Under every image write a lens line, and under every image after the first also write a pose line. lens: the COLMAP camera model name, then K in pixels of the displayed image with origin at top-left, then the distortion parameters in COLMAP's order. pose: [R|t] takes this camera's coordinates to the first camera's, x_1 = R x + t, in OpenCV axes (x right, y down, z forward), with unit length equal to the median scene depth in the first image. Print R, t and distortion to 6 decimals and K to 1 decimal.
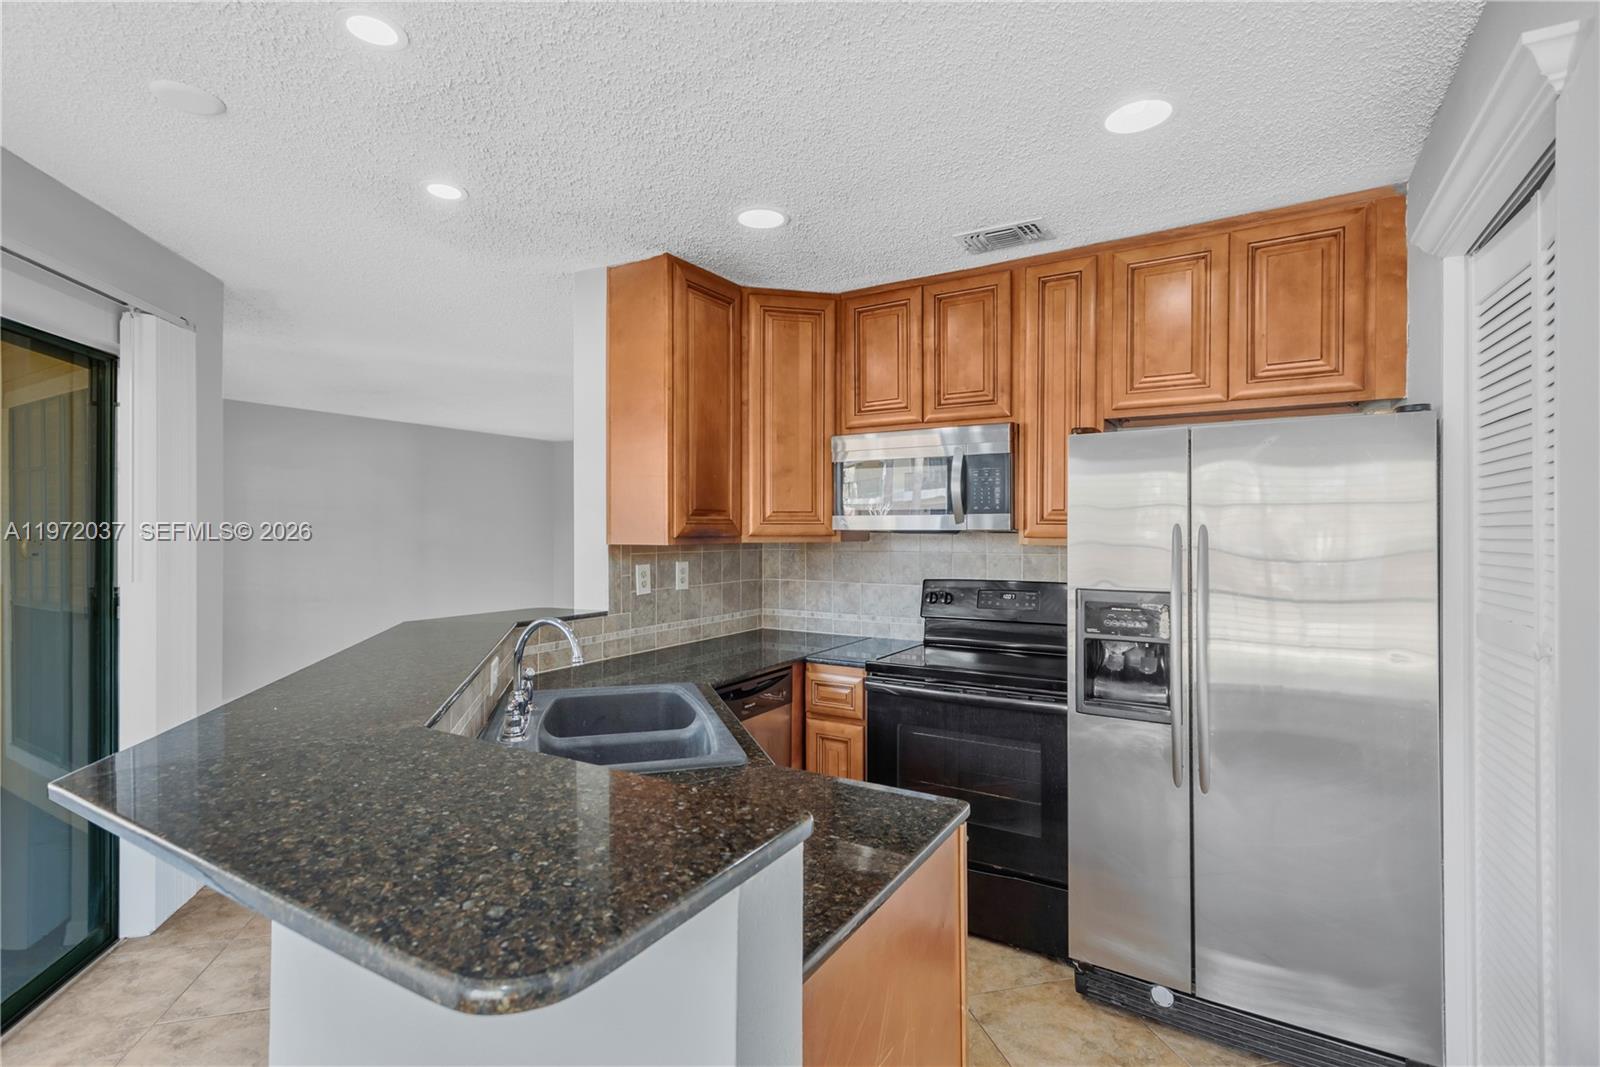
lens RADIAL K [[751.3, 0, 804.5], [0, 751.3, 529.7], [0, 0, 1]] dist [0.015488, -0.002163]
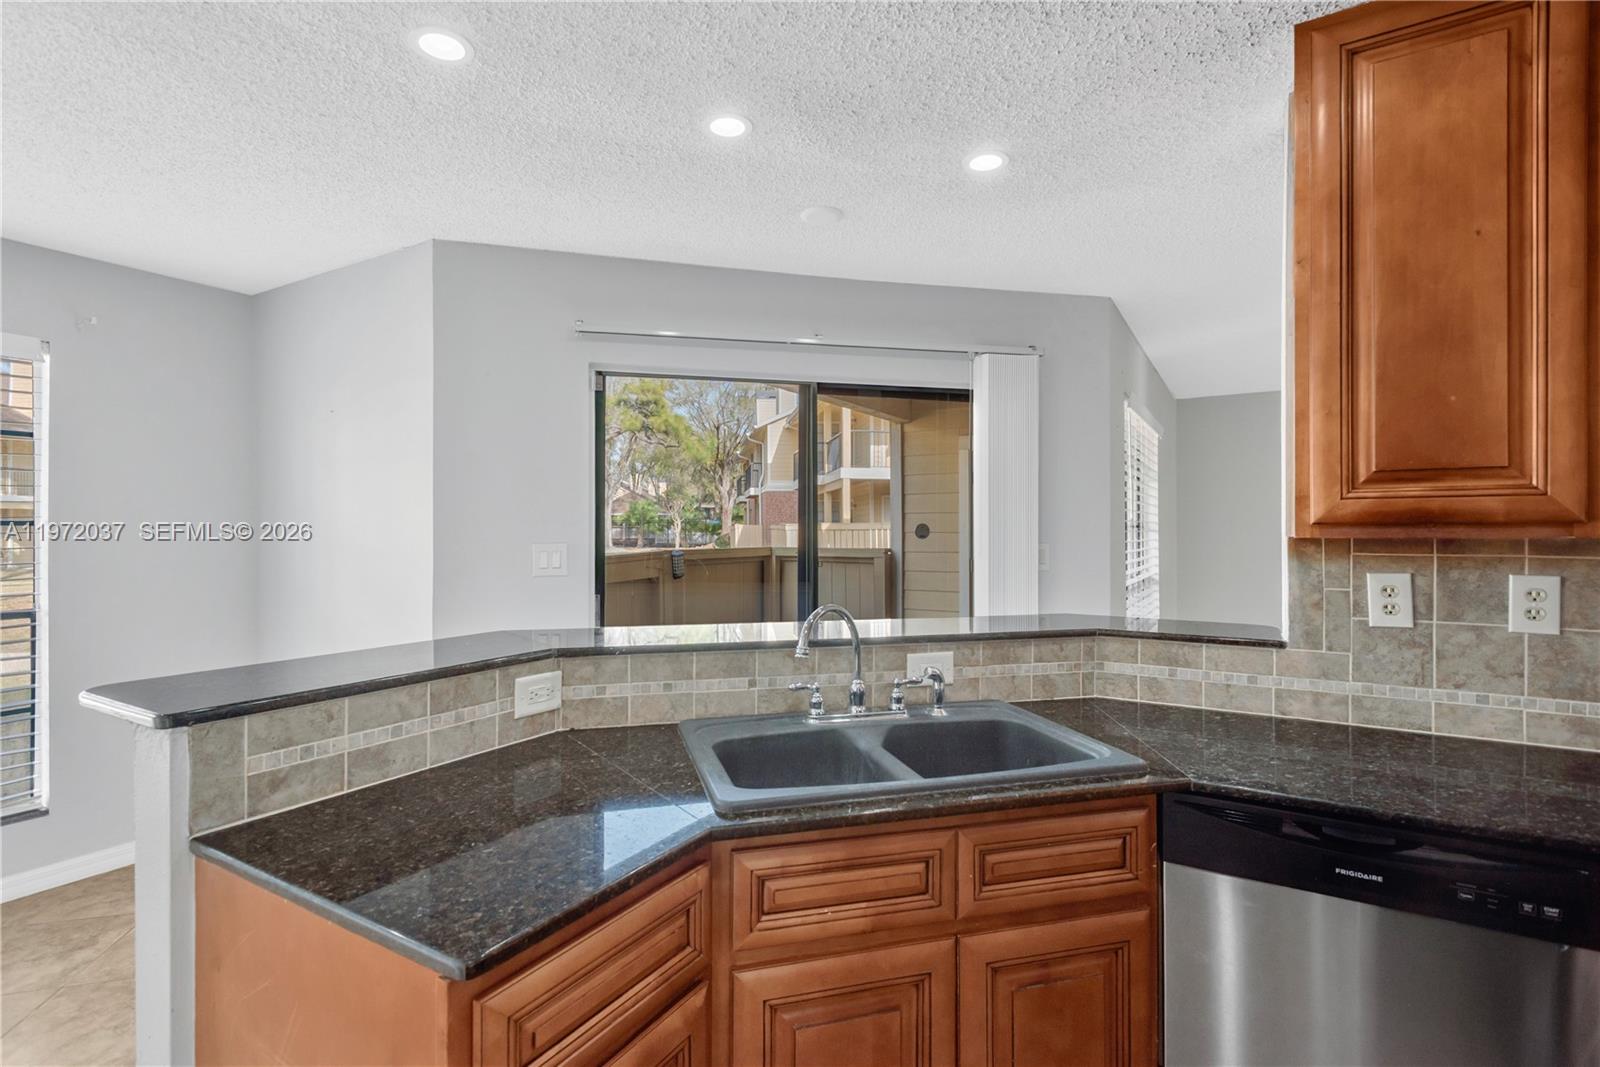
lens RADIAL K [[751.3, 0, 797.8], [0, 751.3, 533.7], [0, 0, 1]] dist [0.015488, -0.002163]
pose [[-0.005485, 0.006163, -0.999966, 0.372859], [0.001274, 0.999980, 0.006156, 0.012942], [0.999984, -0.001240, -0.005492, 0.588797]]
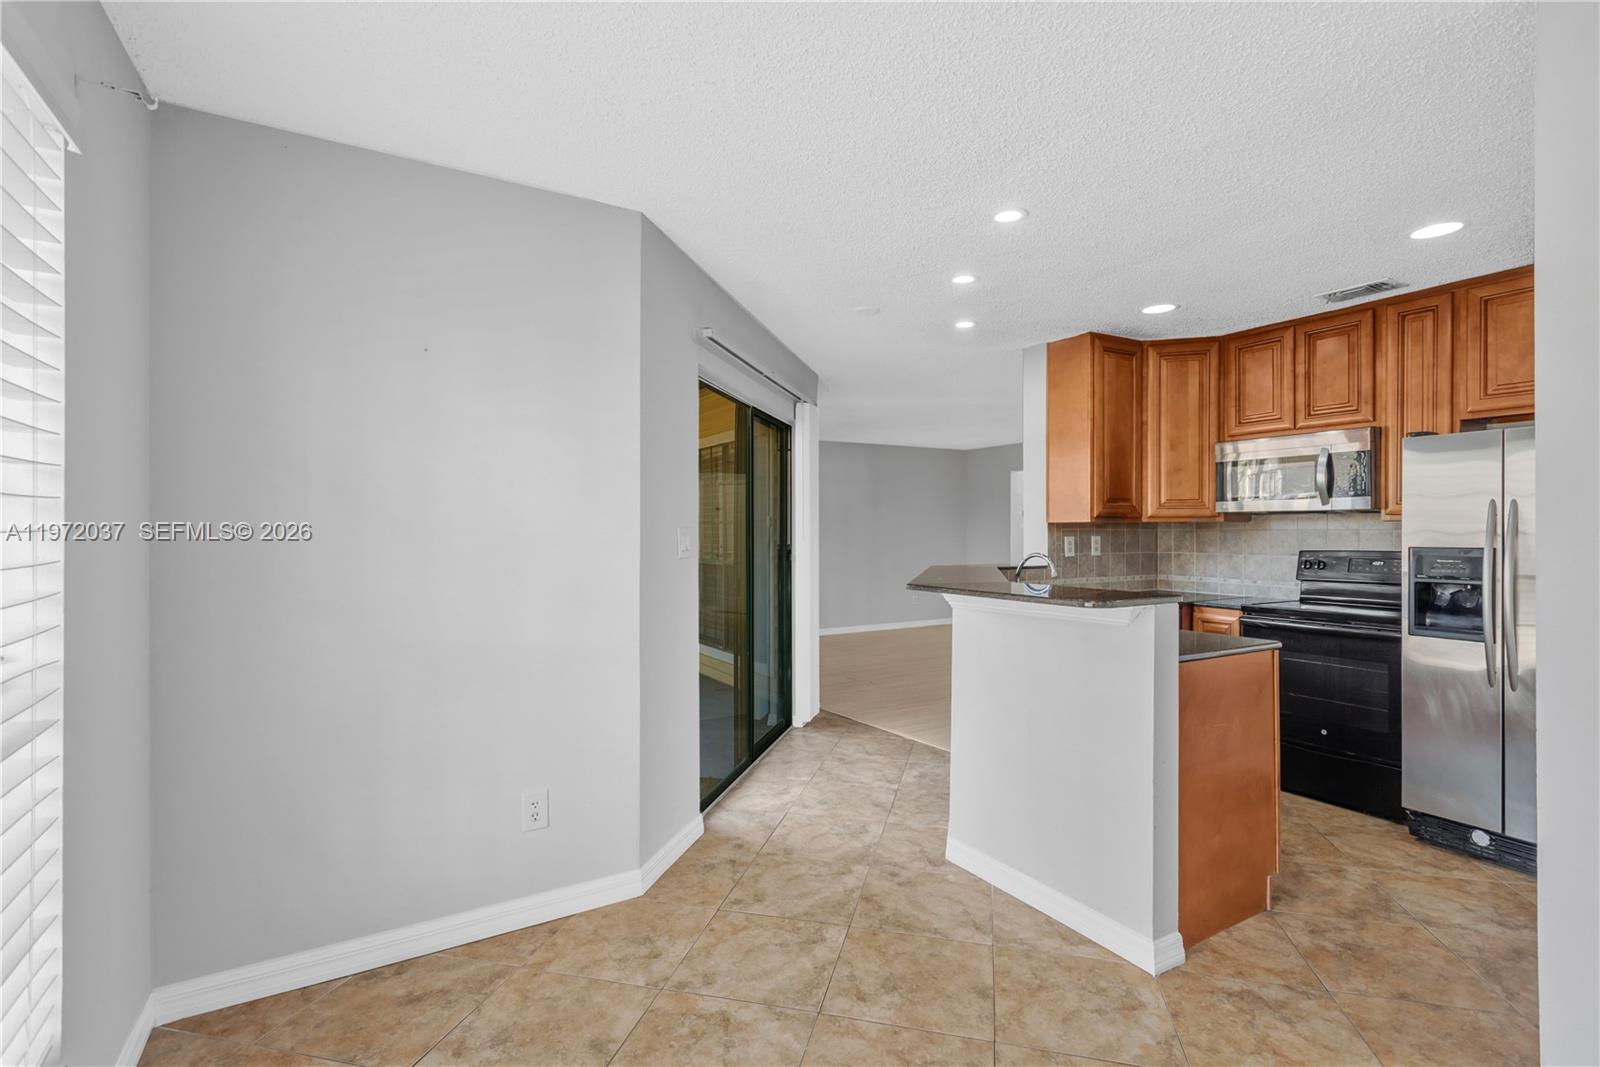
lens RADIAL K [[751.3, 0, 799.9], [0, 751.3, 528.8], [0, 0, 1]] dist [0.015488, -0.002163]
pose [[0.879839, -0.000510, -0.475272, 0.025675], [-0.000557, 0.999998, -0.002105, 0.036181], [0.475272, 0.002117, 0.879837, -0.596186]]
